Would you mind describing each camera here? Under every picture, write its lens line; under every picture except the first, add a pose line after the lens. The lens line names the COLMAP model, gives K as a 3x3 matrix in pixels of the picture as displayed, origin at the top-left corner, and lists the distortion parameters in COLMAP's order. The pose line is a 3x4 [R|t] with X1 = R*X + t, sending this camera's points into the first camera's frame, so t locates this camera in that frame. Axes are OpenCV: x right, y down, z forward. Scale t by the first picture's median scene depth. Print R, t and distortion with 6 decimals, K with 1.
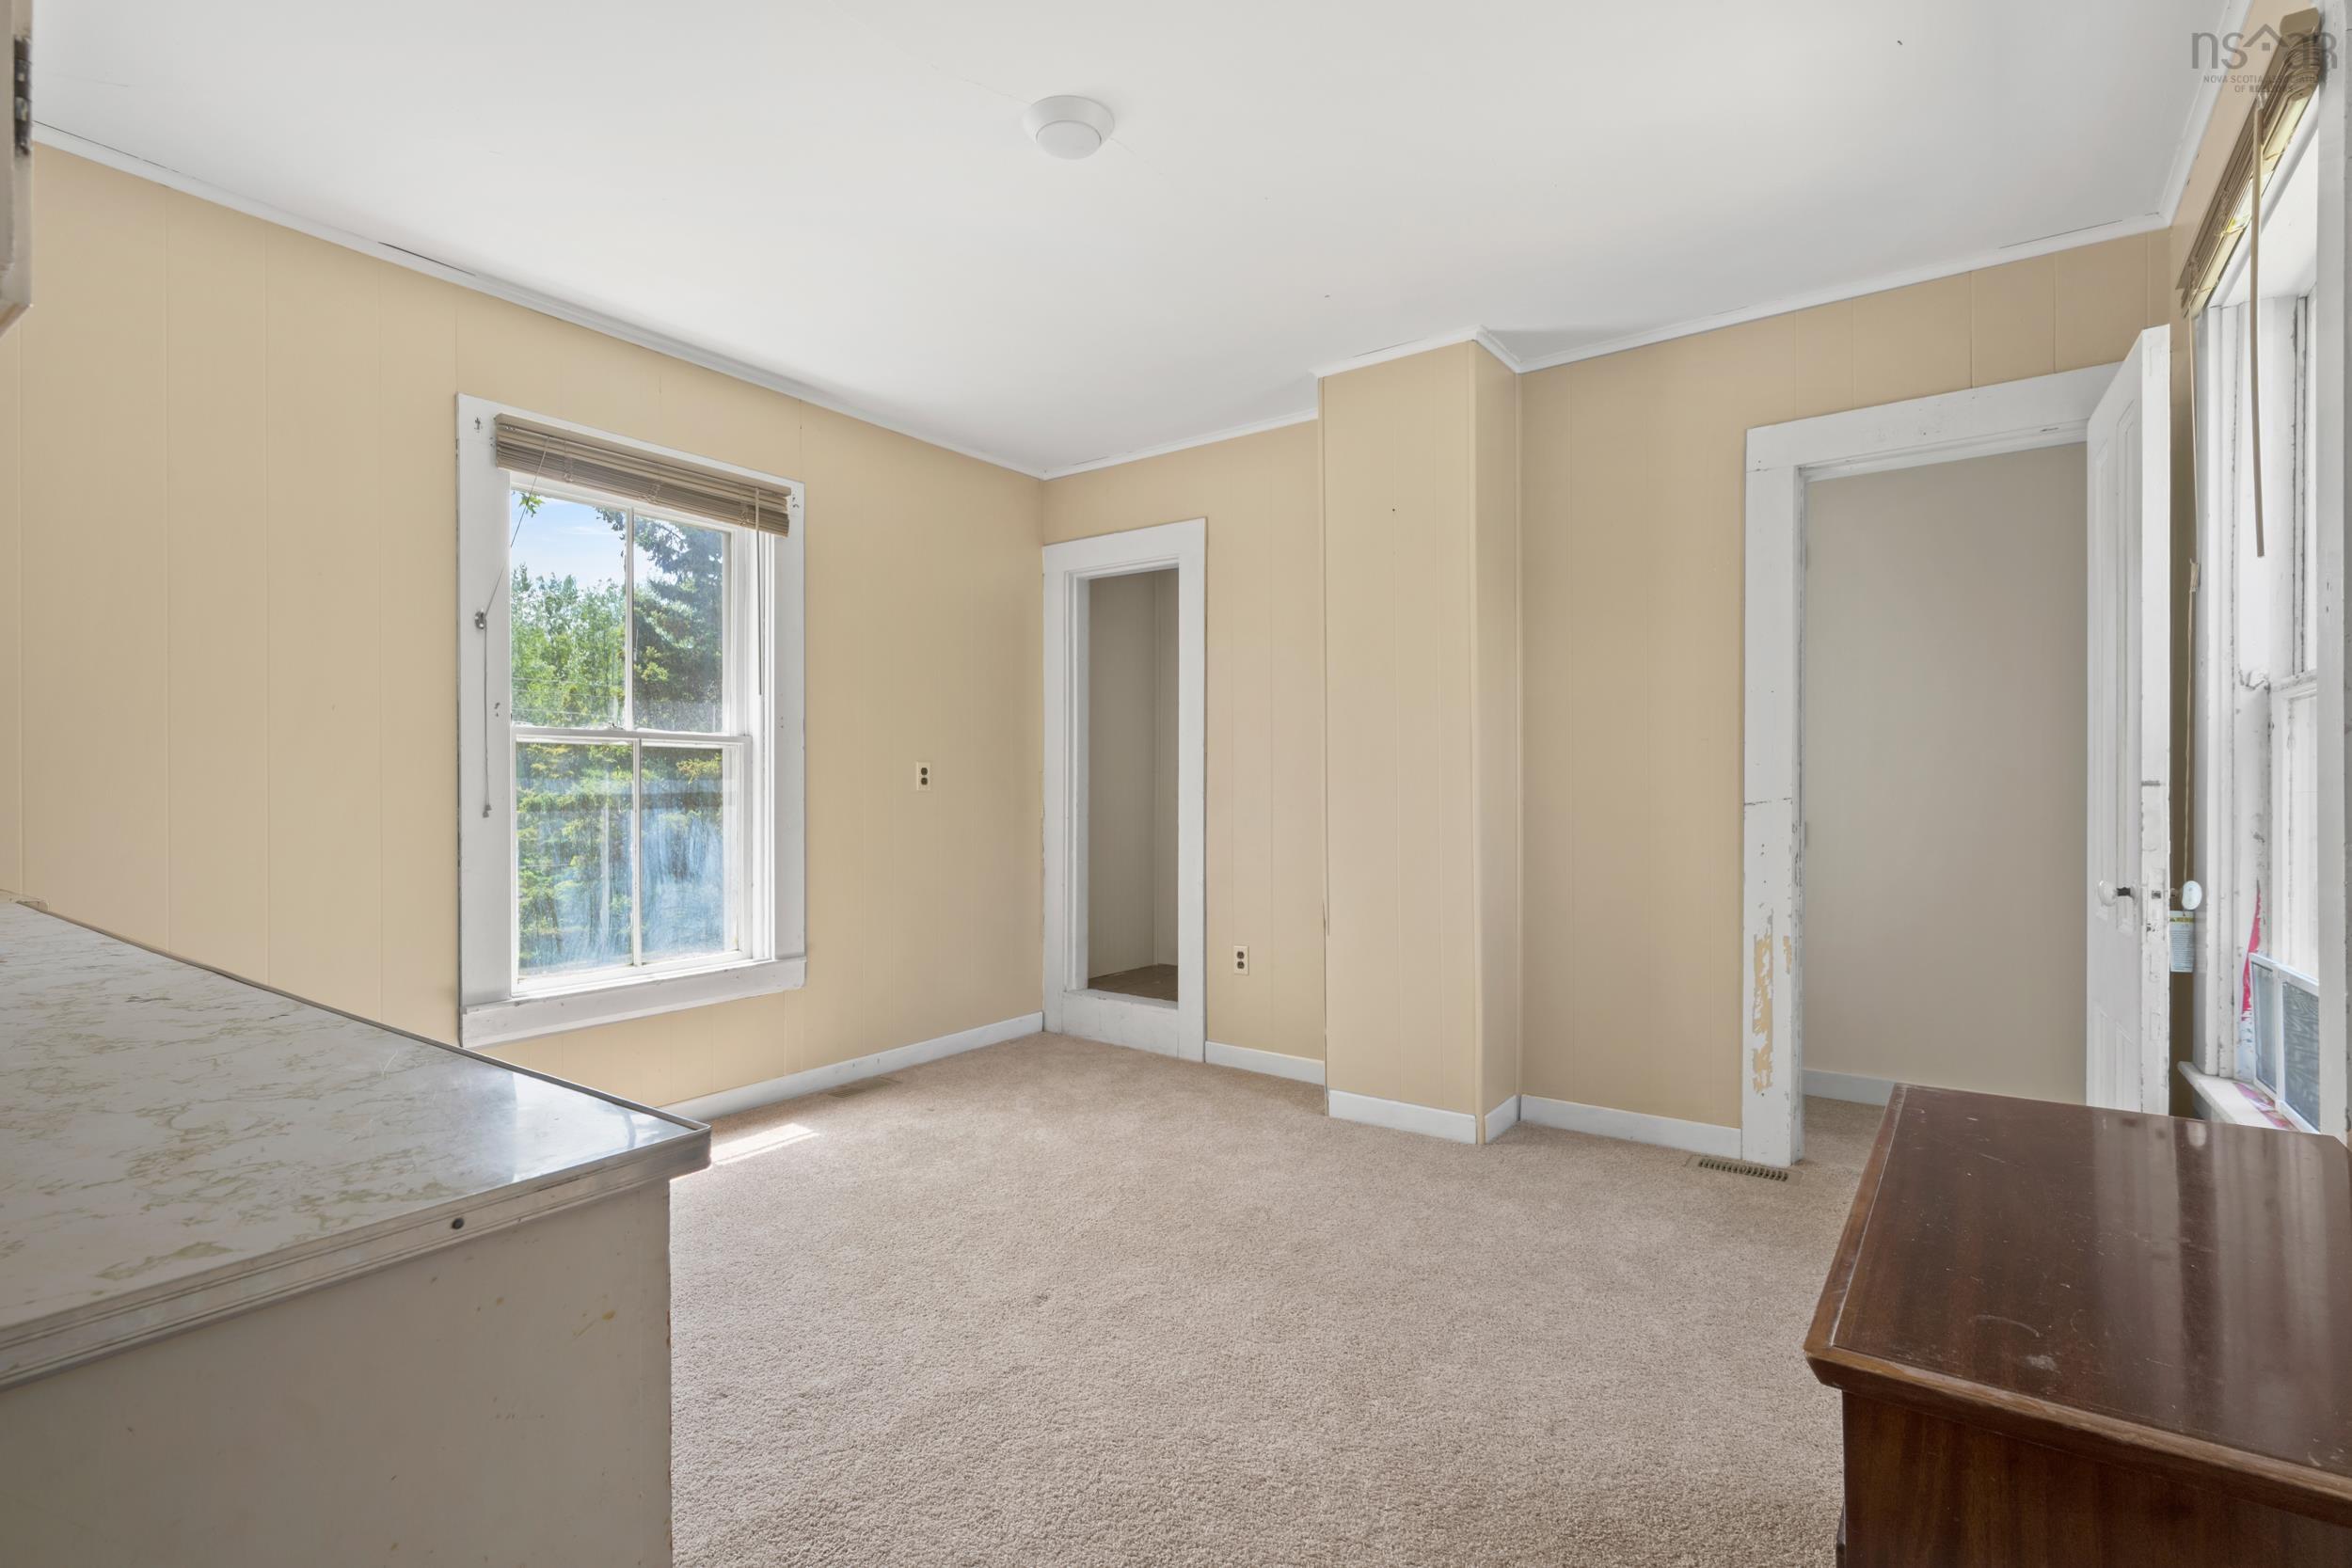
lens RADIAL K [[1121.0, 0, 1181.7], [0, 1121.0, 776.4], [0, 0, 1]] dist [0.023231, 0.000132]
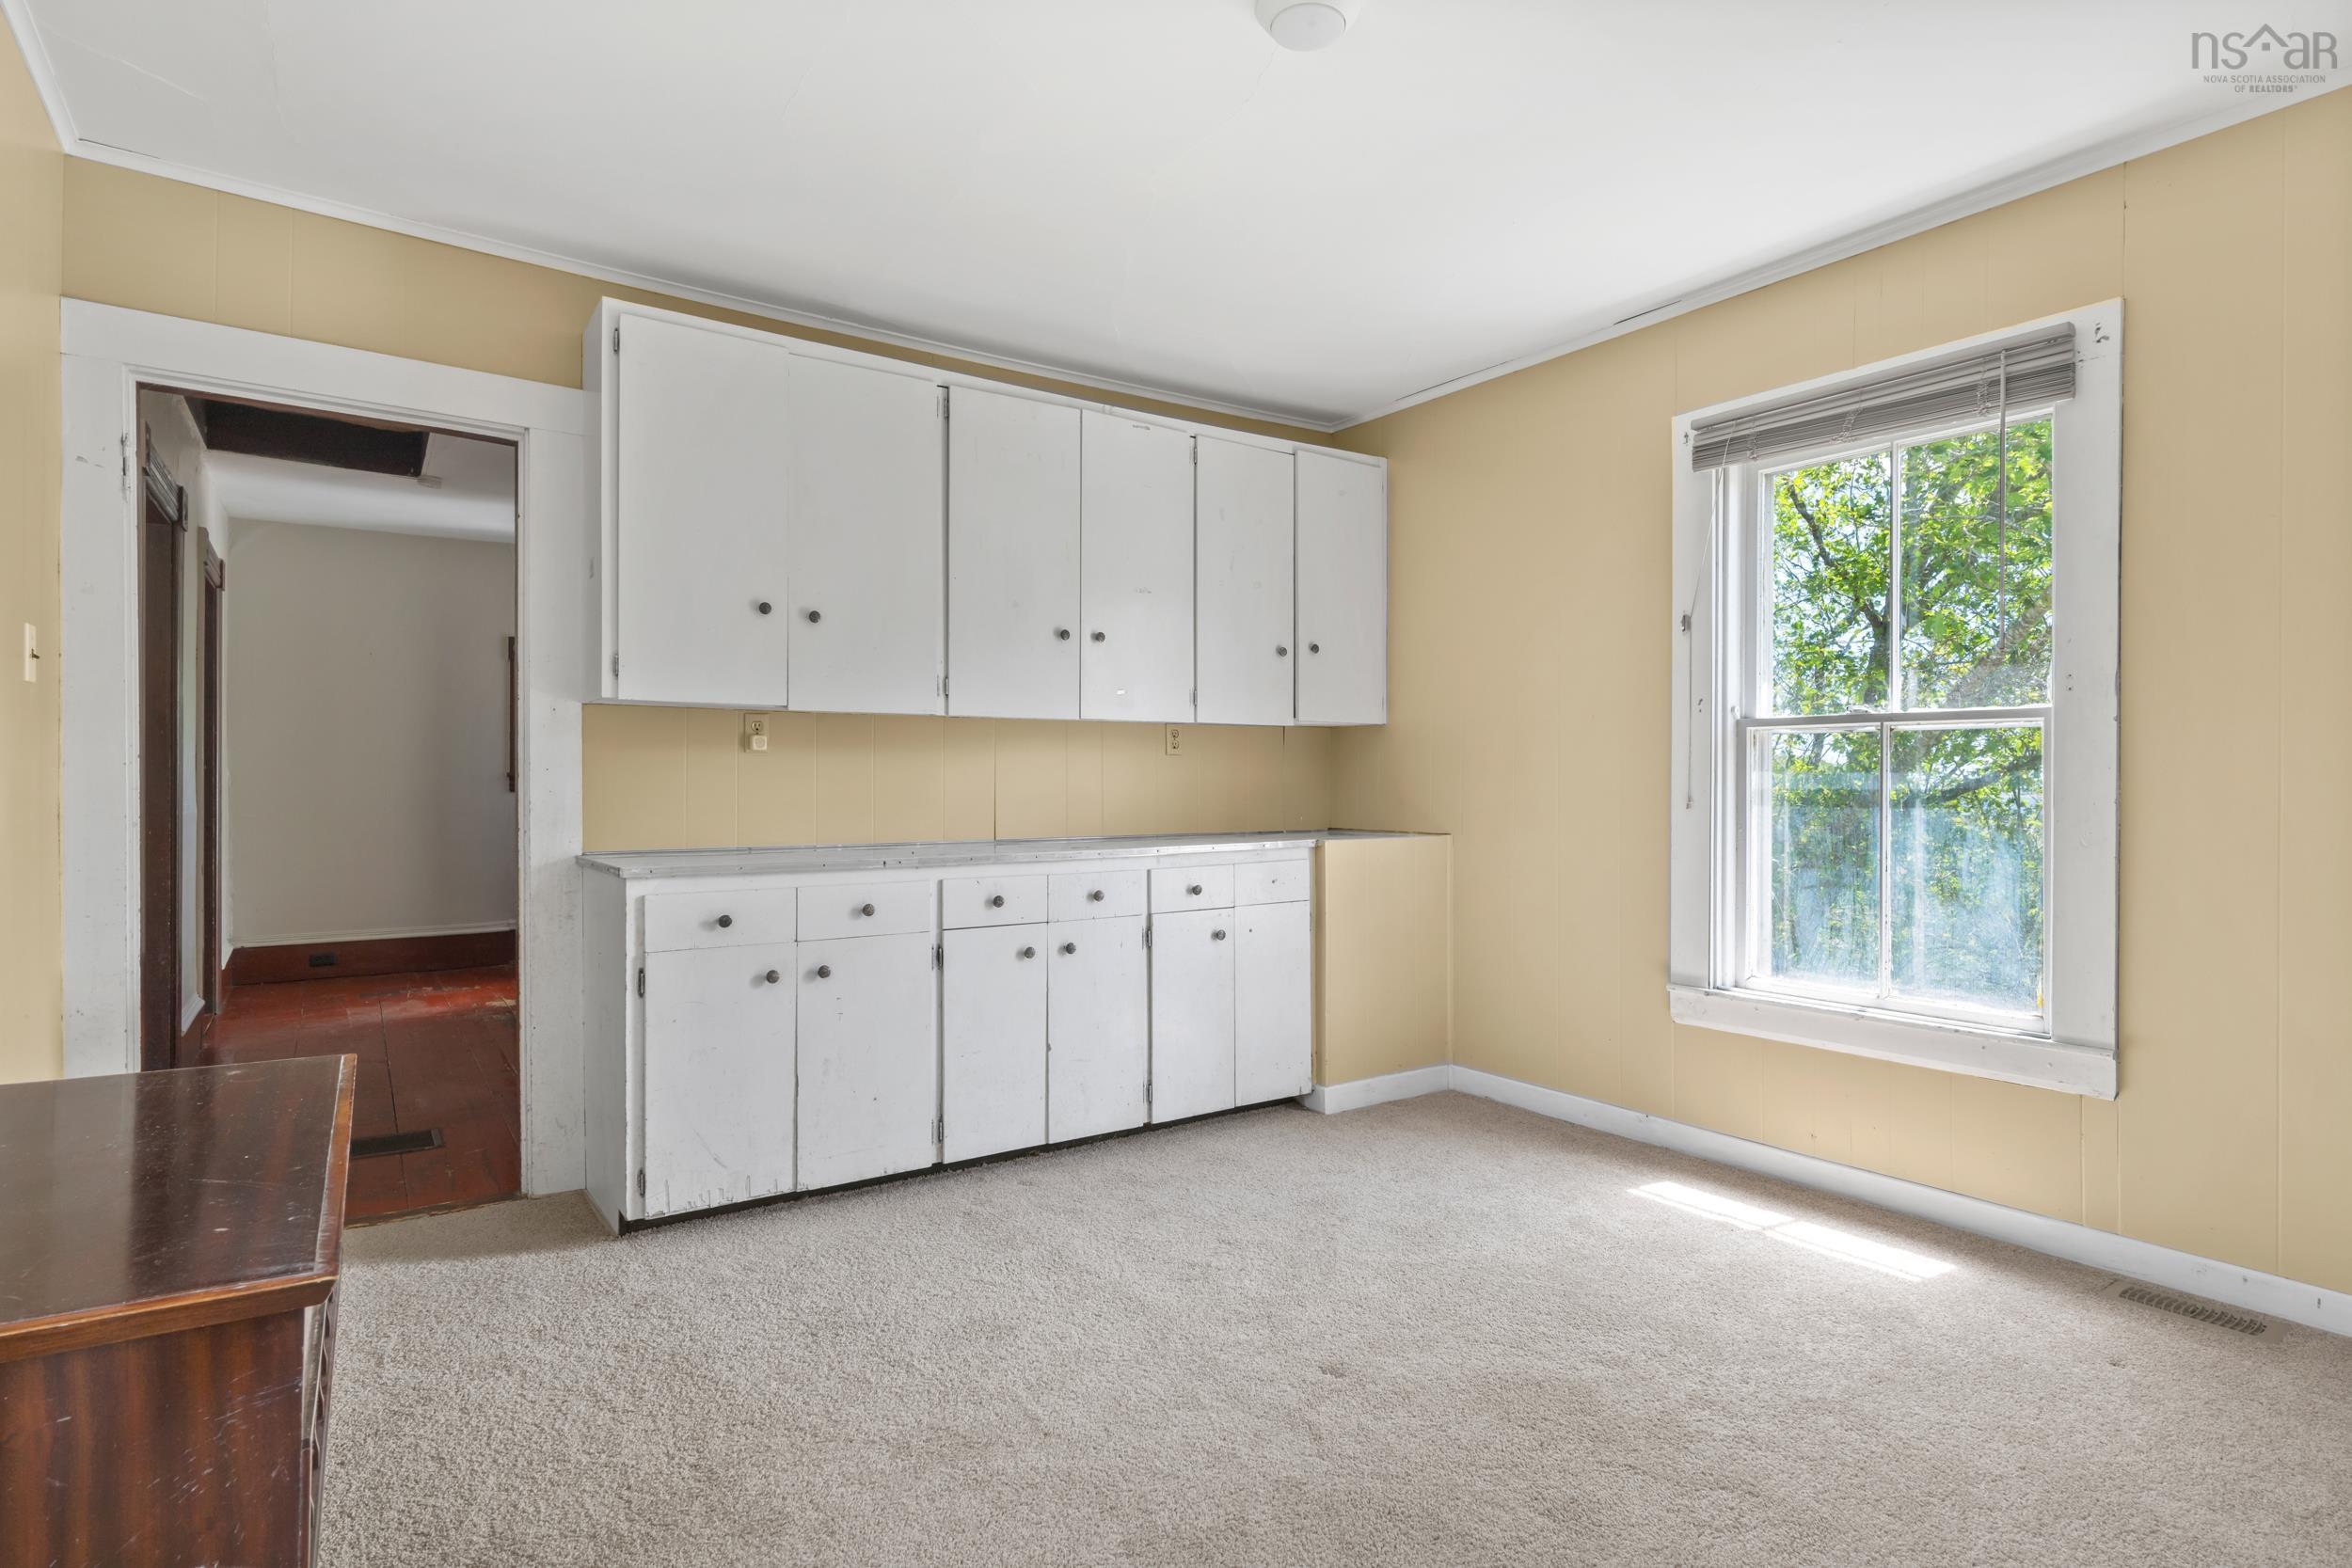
lens RADIAL K [[1230.0, 0, 1176.0], [0, 1230.0, 784.0], [0, 0, 1]] dist [0.001611, 0.000375]
pose [[-0.347118, -0.000472, -0.937821, 0.538470], [0.002868, 0.999995, -0.001564, 0.011719], [0.937817, -0.003233, -0.347115, 0.821158]]
